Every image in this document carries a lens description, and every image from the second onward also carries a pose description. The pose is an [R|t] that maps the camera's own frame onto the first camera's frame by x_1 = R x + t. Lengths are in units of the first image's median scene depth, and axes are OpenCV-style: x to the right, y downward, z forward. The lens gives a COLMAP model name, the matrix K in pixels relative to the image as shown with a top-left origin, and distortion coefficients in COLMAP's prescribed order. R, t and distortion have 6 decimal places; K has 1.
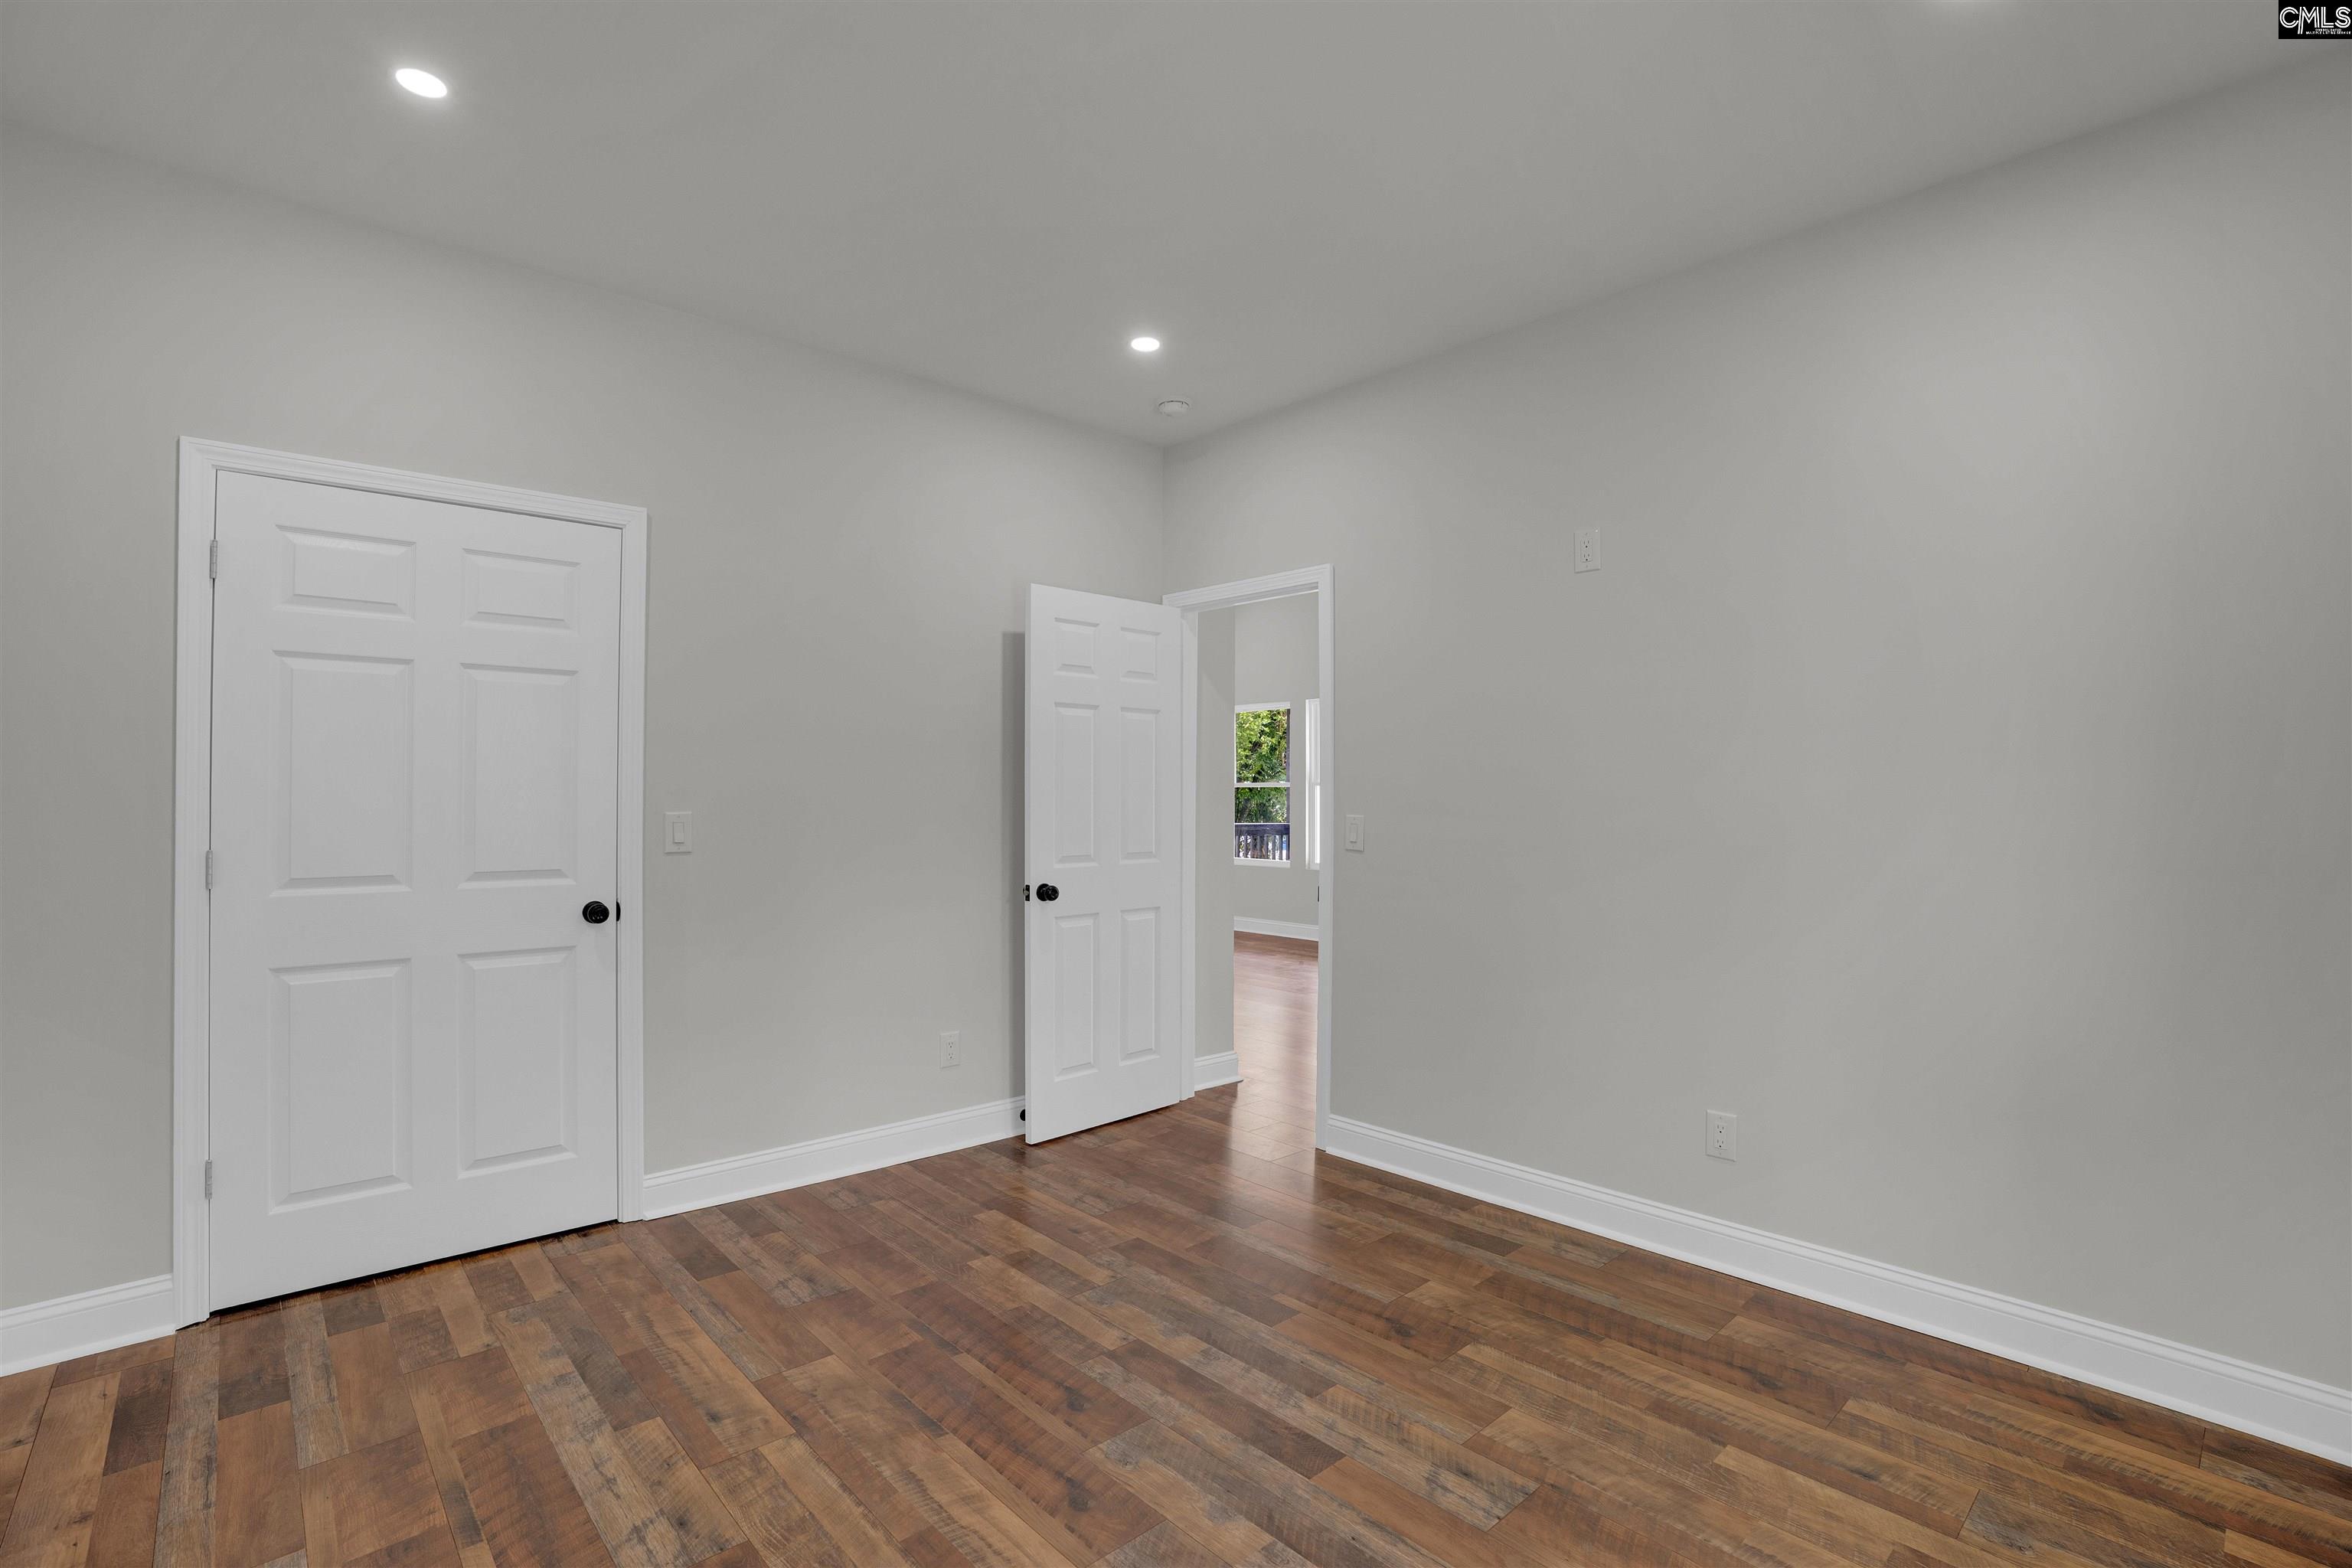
lens RADIAL K [[1106.6, 0, 1176.0], [0, 1106.6, 784.0], [0, 0, 1]] dist [0.001696, 0.000554]
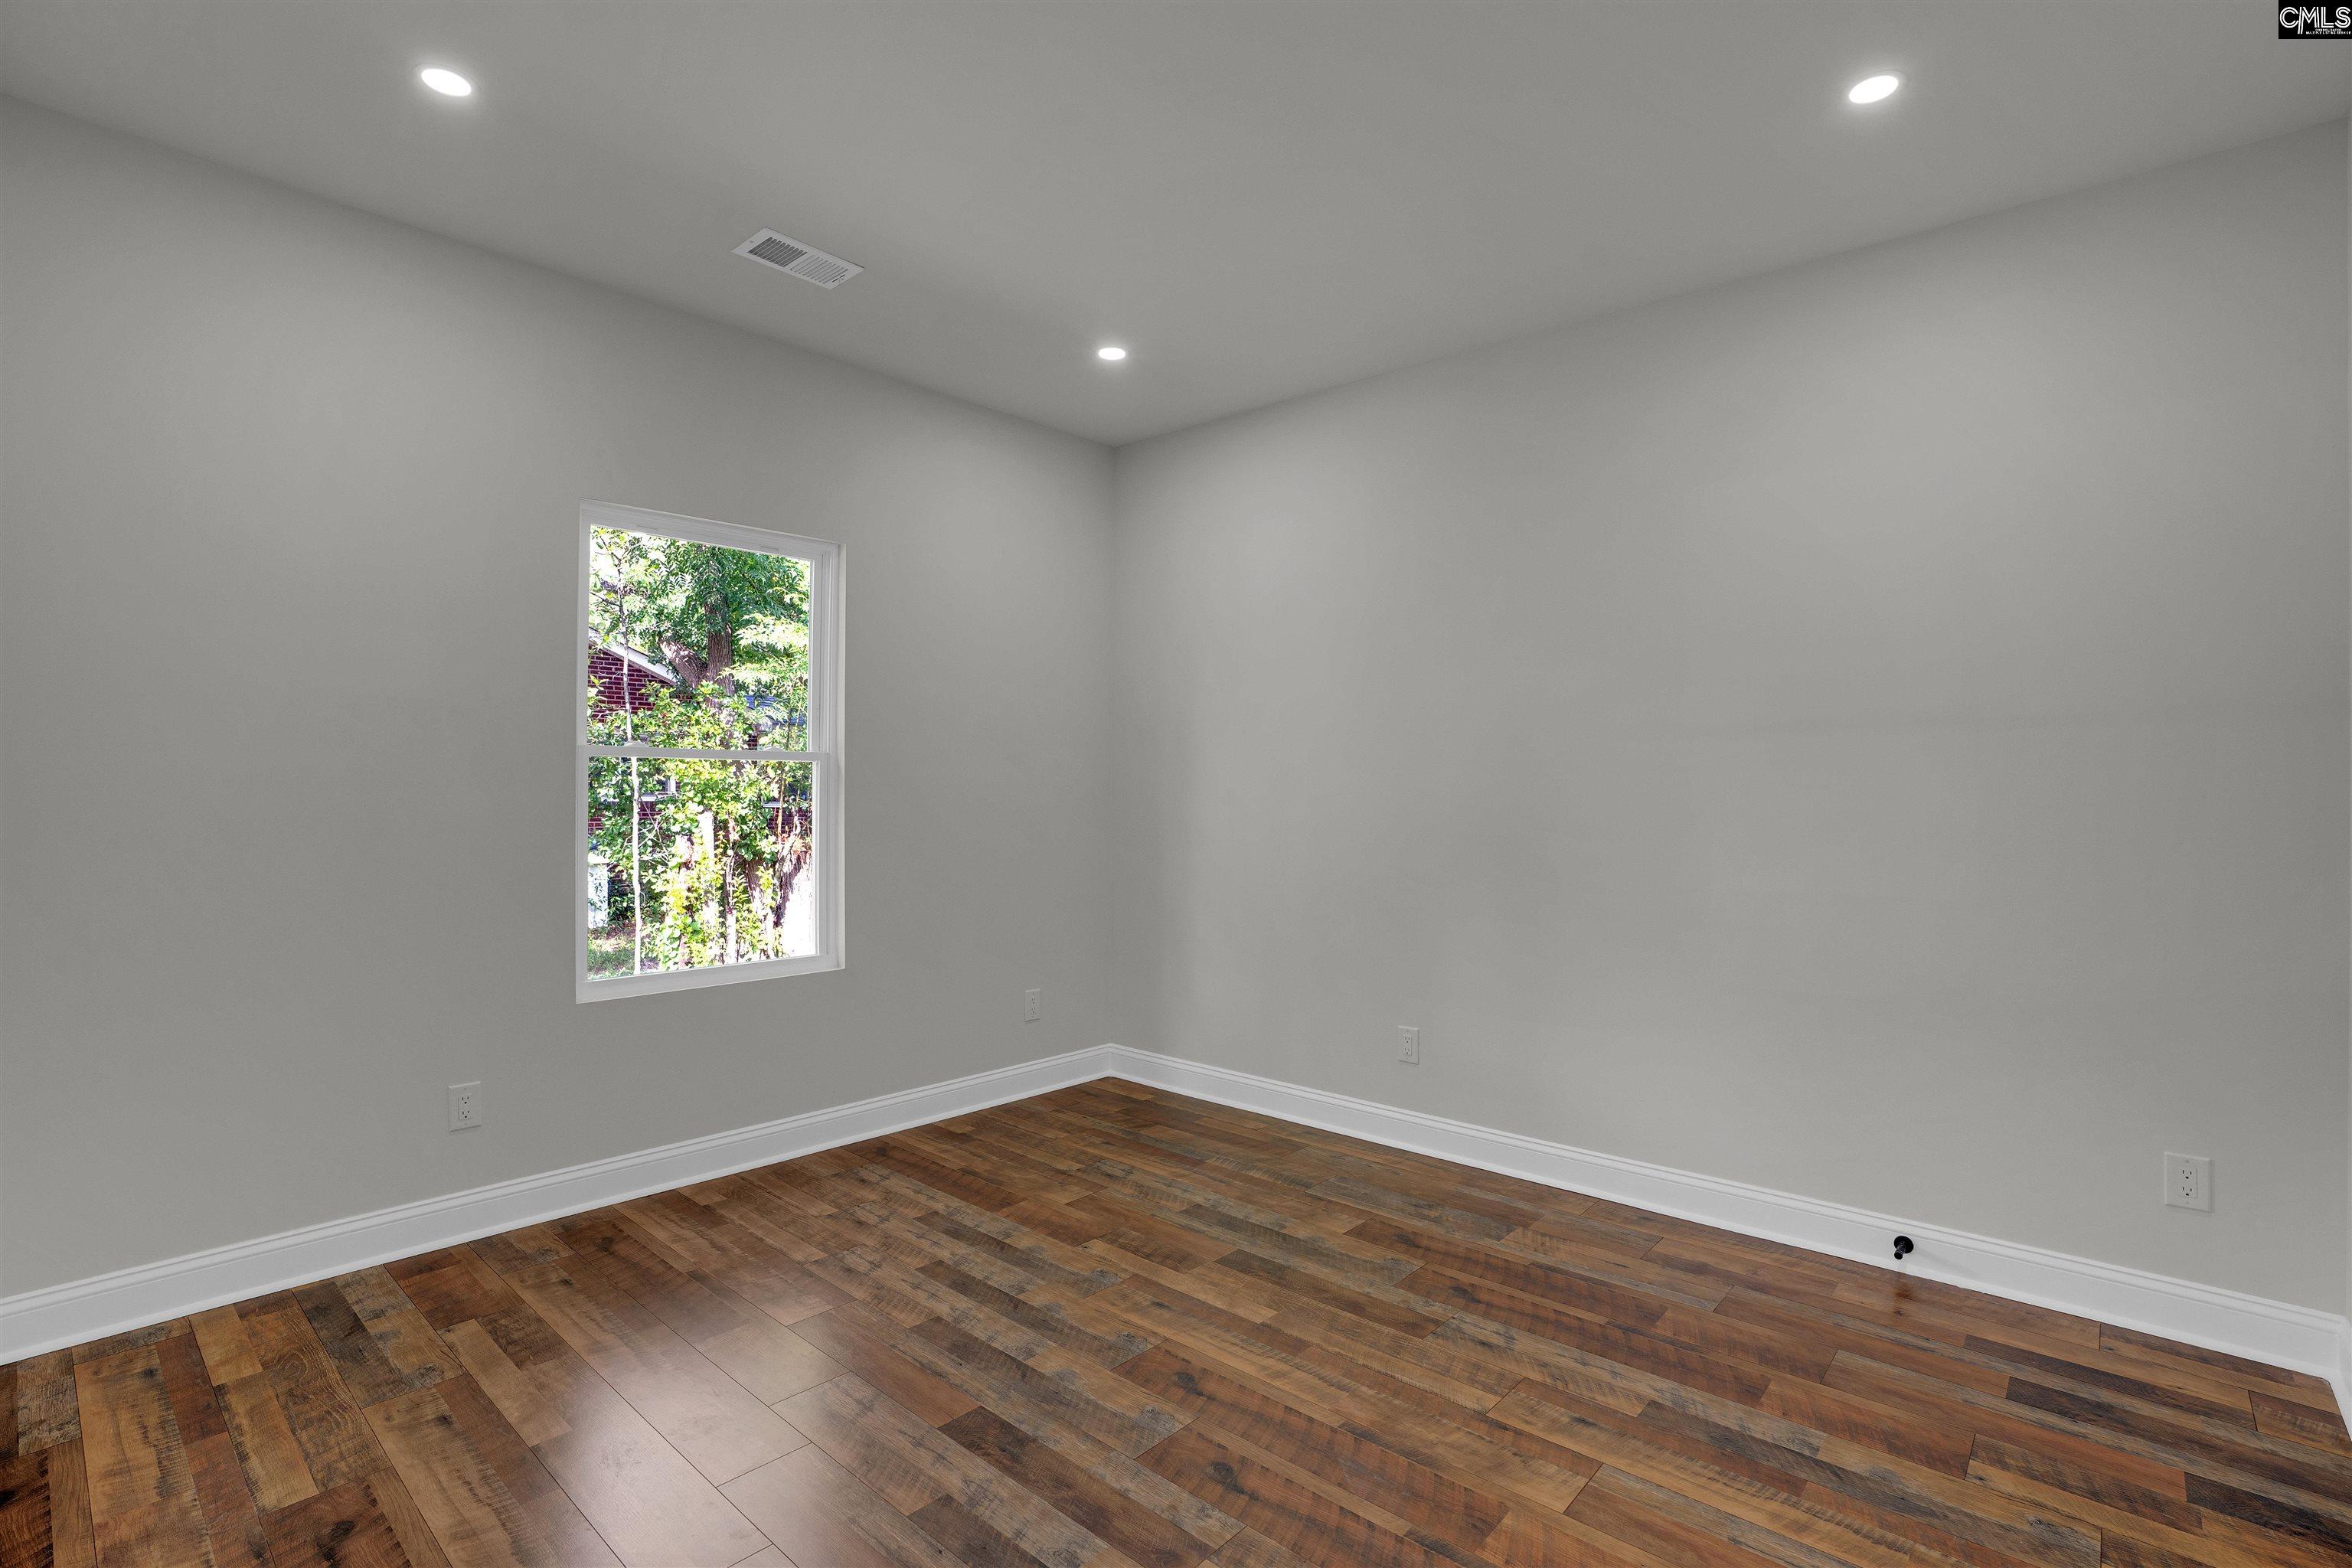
lens RADIAL K [[1106.6, 0, 1176.0], [0, 1106.6, 784.0], [0, 0, 1]] dist [0.001696, 0.000554]
pose [[-0.994814, -0.010913, -0.101128, 0.043417], [-0.009956, 0.999901, -0.009969, 0.025785], [0.101227, -0.008911, -0.994823, 1.953685]]
